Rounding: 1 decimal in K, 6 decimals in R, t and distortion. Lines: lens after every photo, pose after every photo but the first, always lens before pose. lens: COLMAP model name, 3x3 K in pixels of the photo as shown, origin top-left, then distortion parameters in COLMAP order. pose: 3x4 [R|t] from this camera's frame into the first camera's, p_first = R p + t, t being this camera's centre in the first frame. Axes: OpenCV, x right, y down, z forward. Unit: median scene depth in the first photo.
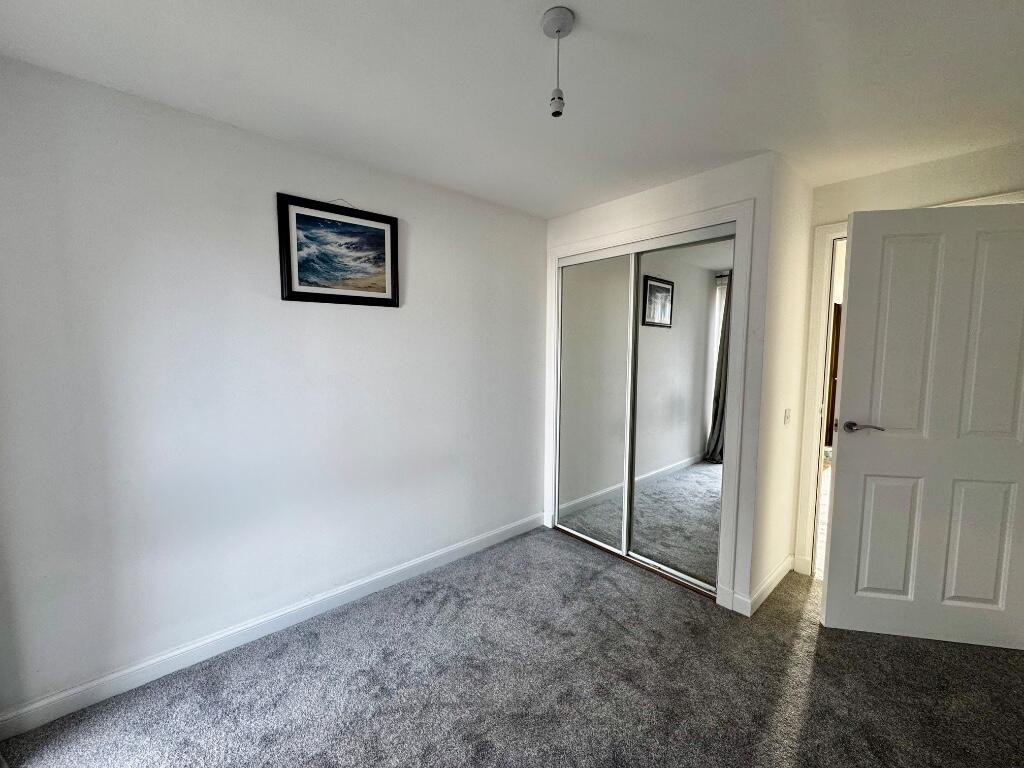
lens RADIAL K [[411.7, 0, 510.8], [0, 411.7, 384.4], [0, 0, 1]] dist [-0.000986, -0.001175]
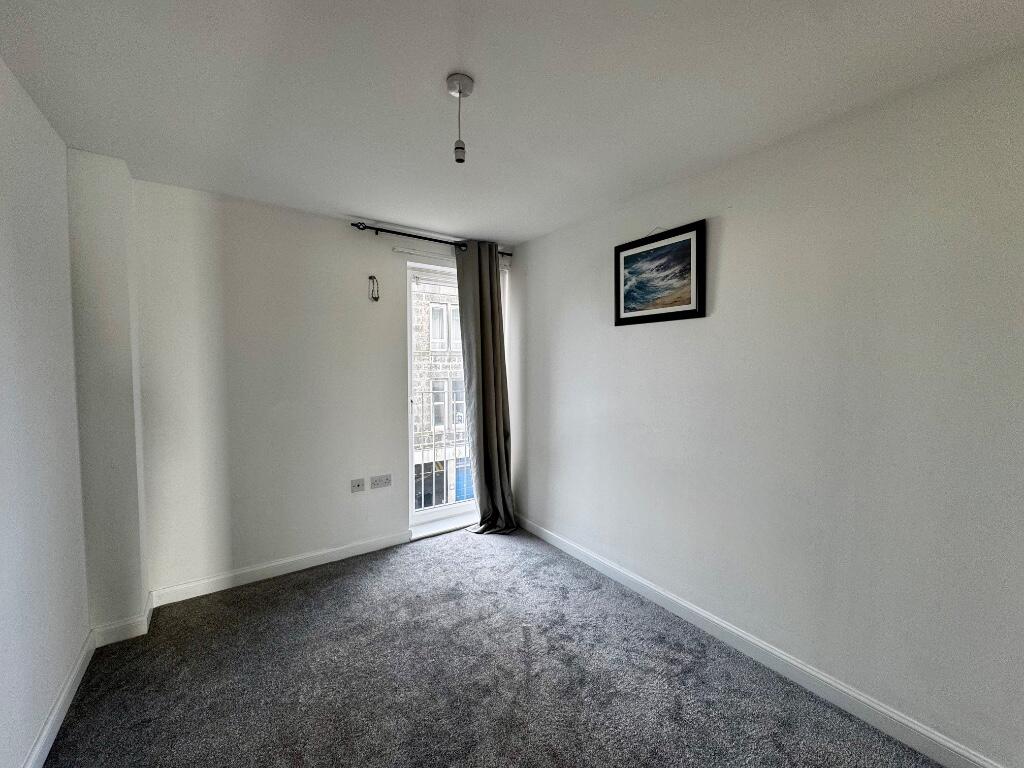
lens RADIAL K [[411.7, 0, 511.7], [0, 411.7, 386.2], [0, 0, 1]] dist [-0.000986, -0.001175]
pose [[-0.117113, 0.053908, -0.991654, 0.749599], [-0.094812, 0.993358, 0.065198, -0.063056], [0.988582, 0.101656, -0.111224, 0.778715]]
